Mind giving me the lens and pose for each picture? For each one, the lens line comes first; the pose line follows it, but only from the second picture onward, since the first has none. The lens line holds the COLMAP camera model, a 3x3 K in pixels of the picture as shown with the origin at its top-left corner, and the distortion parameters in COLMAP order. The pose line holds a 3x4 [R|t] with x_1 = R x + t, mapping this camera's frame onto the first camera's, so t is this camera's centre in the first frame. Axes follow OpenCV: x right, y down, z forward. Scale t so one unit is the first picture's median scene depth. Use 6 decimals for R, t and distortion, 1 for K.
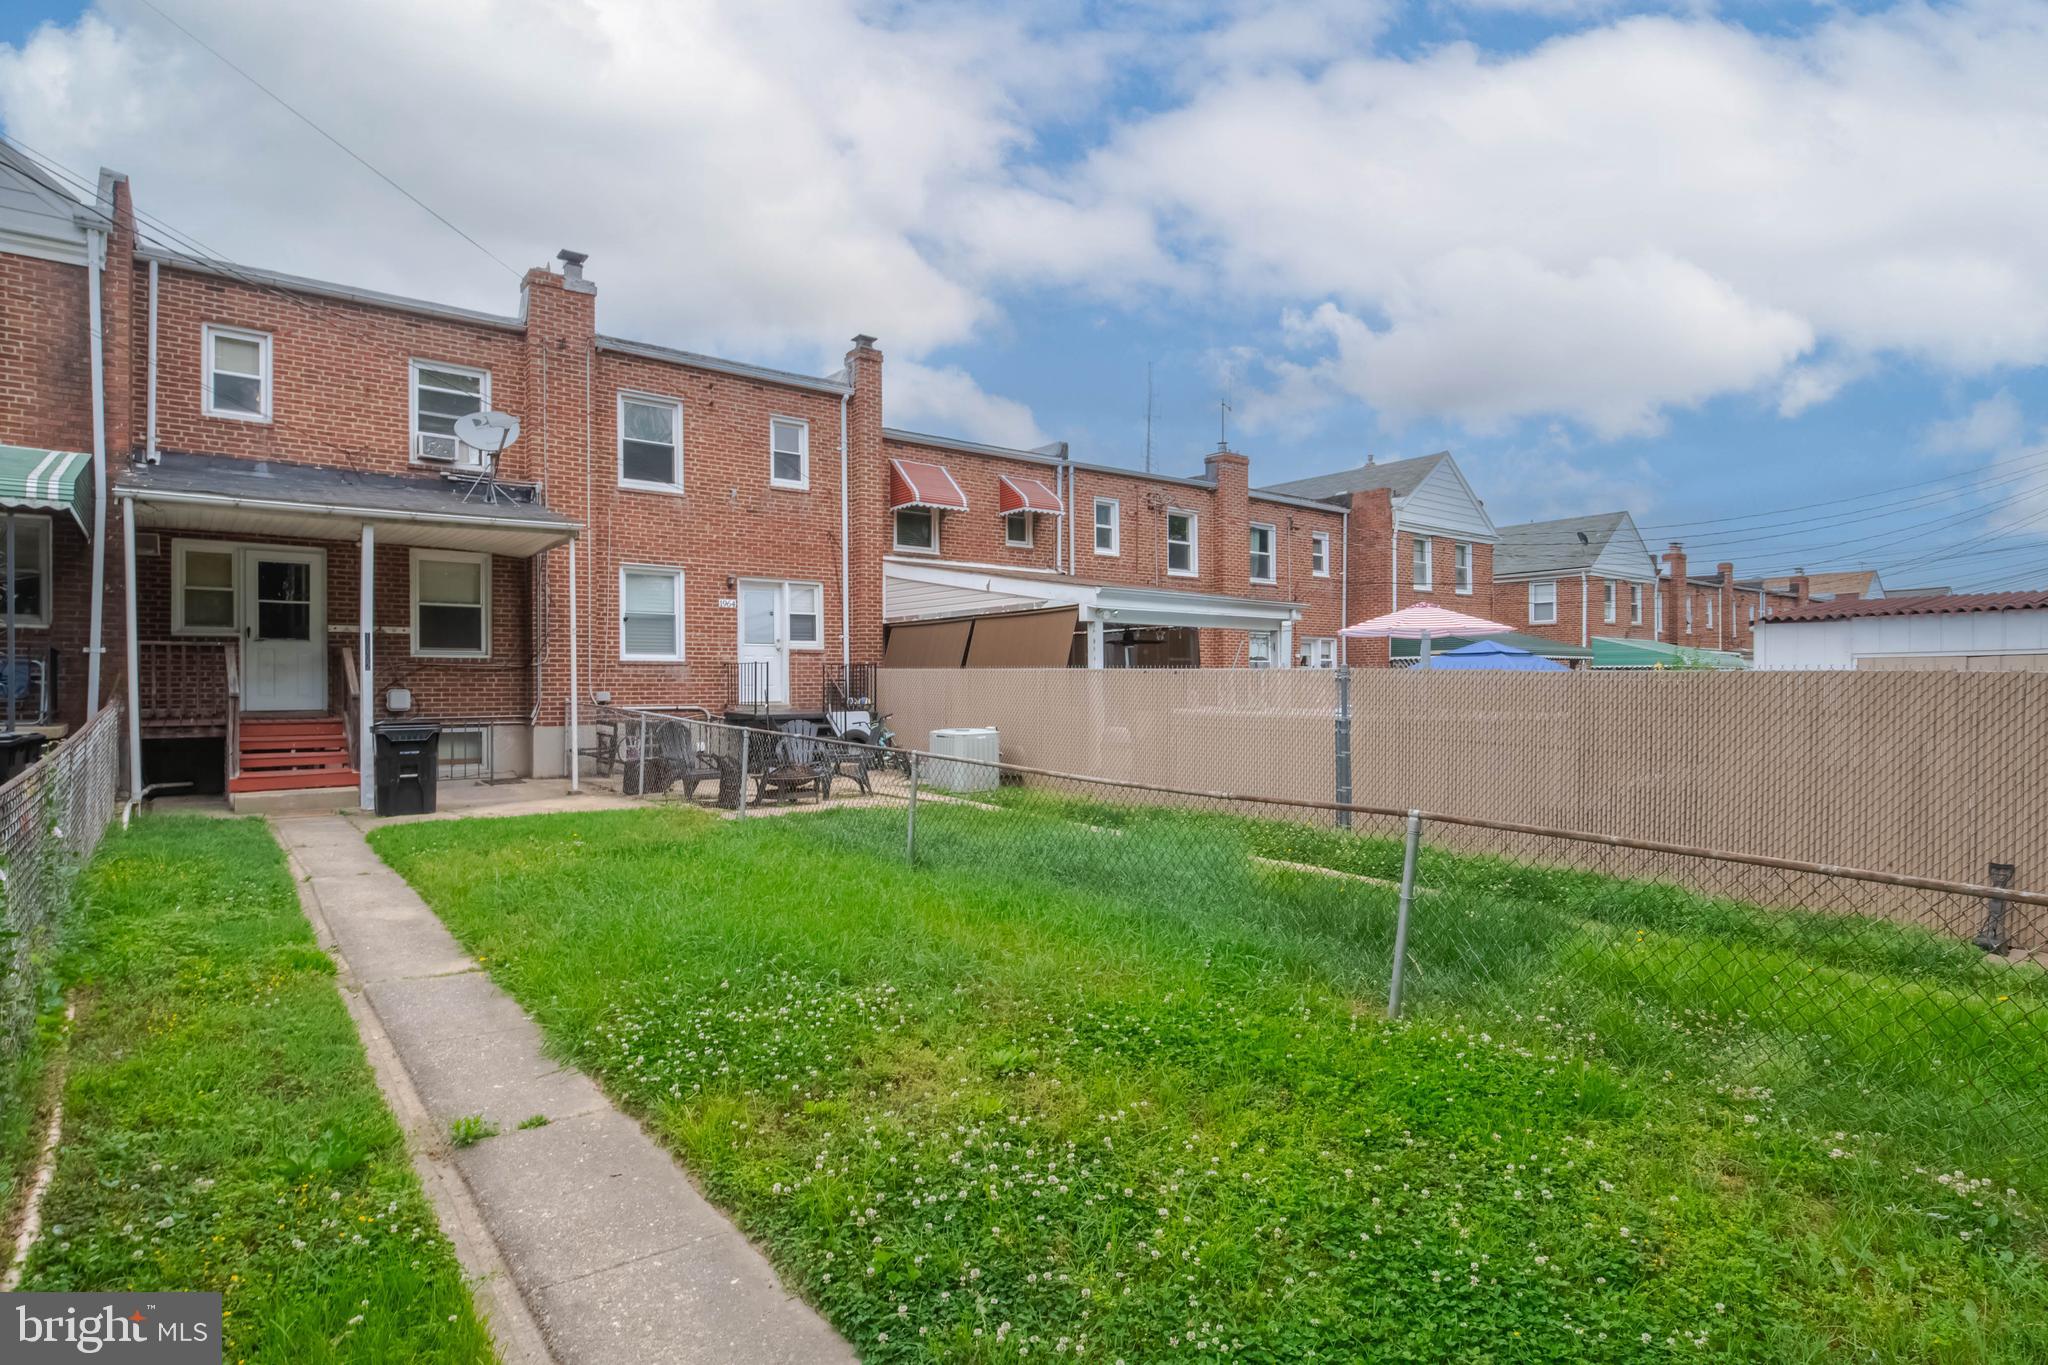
lens RADIAL K [[1051.1, 0, 1024.0], [0, 1051.1, 682.5], [0, 0, 1]] dist [0.001365, -0.007162]
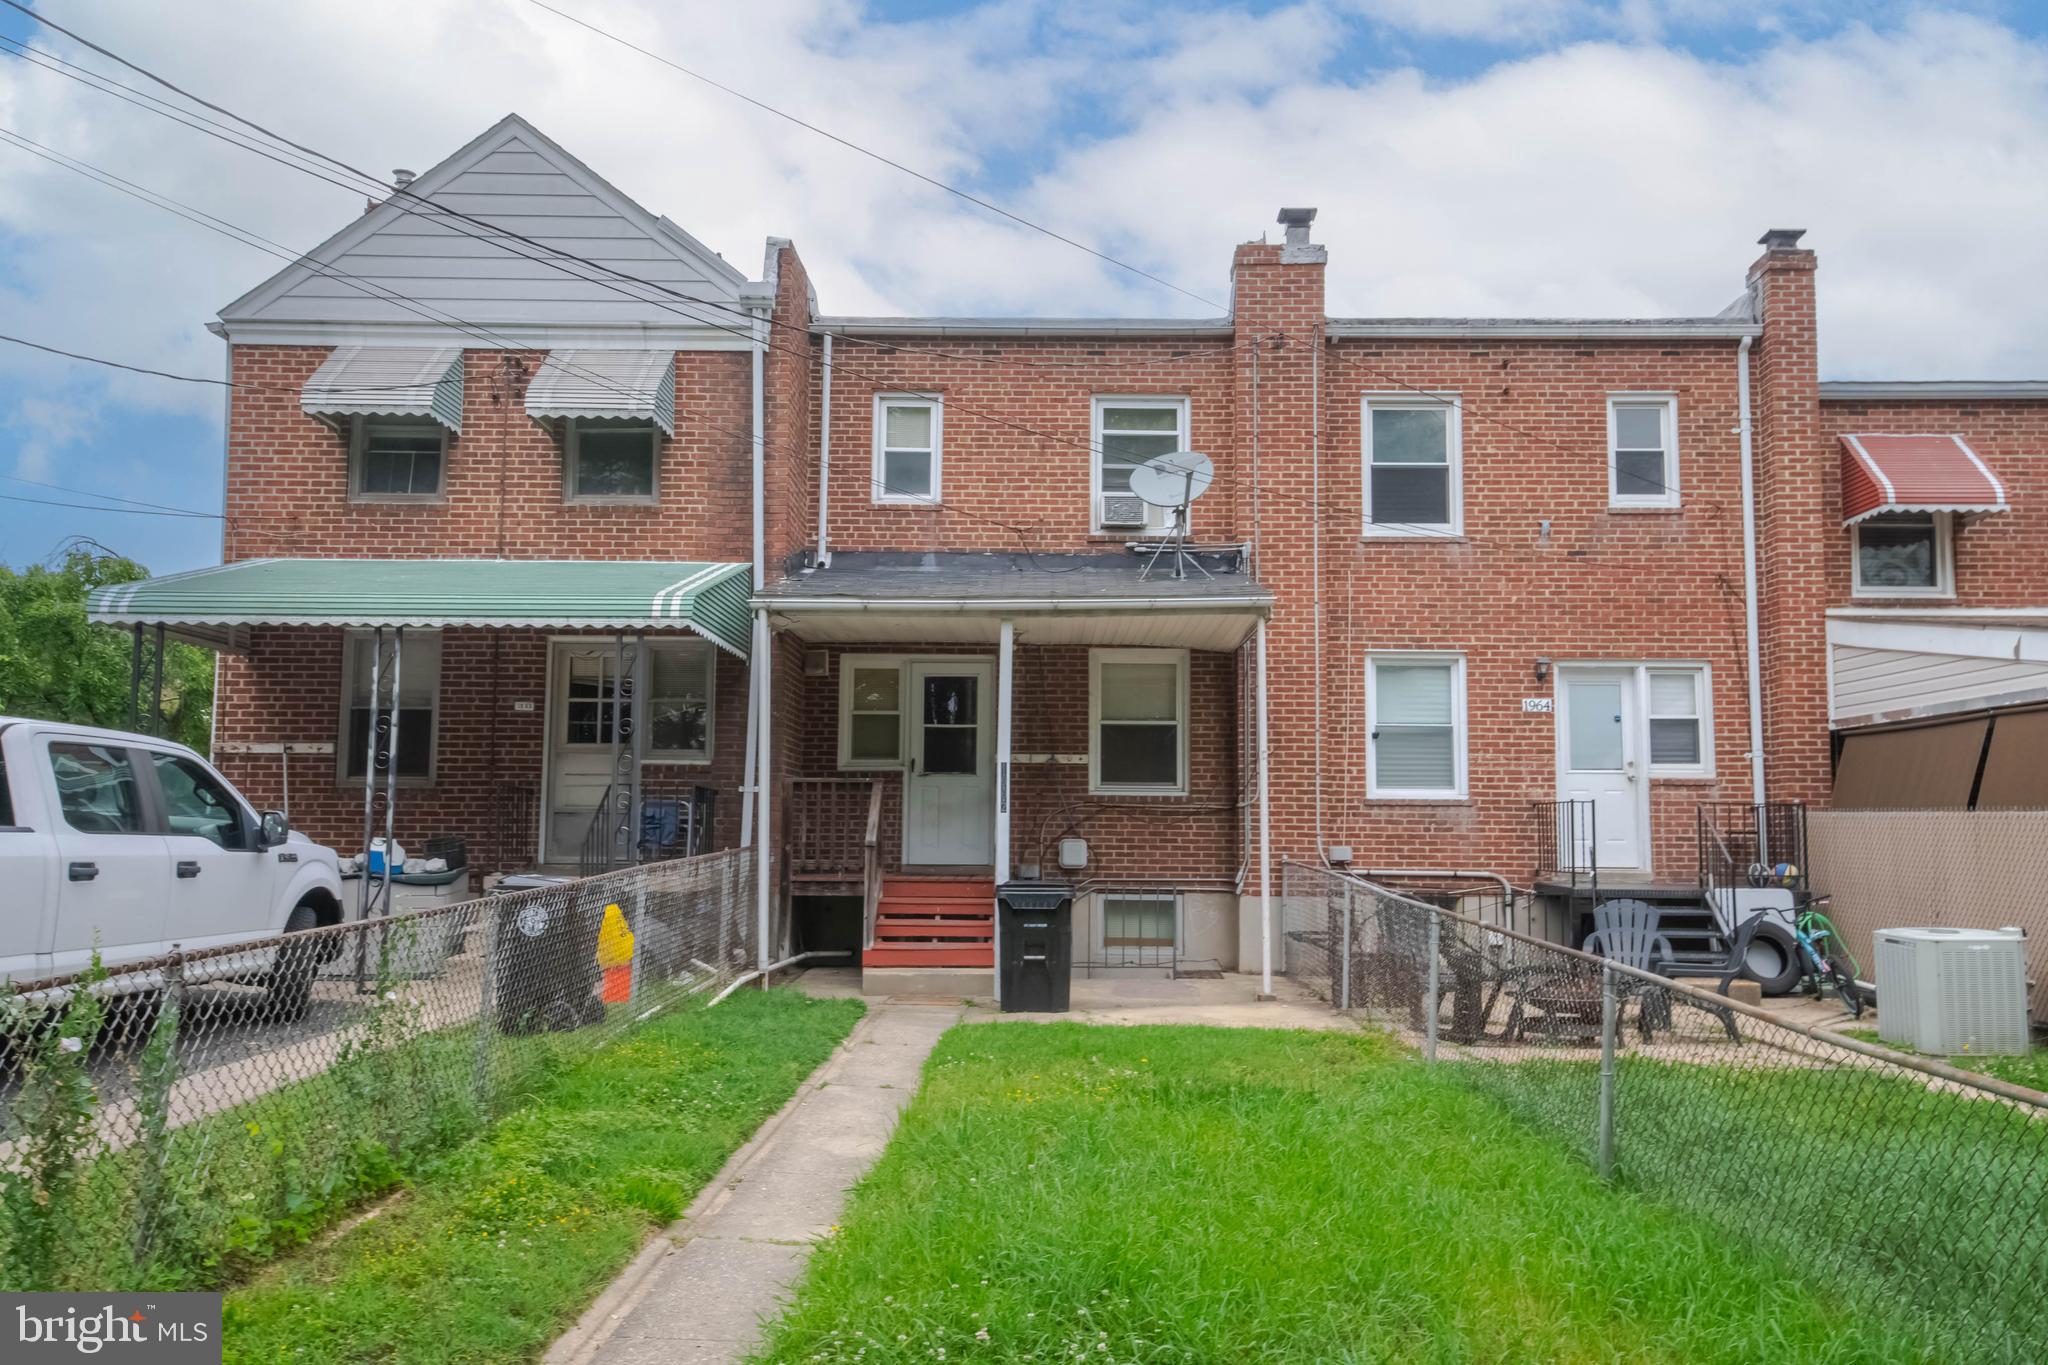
lens RADIAL K [[1633.4, 0, 1024.0], [0, 1633.4, 682.5], [0, 0, 1]] dist [0.043428, -0.000215]
pose [[0.780490, -0.050487, -0.623127, 0.094773], [-0.007900, 0.995858, -0.090581, 0.001144], [0.625119, 0.075621, 0.776858, 0.073944]]
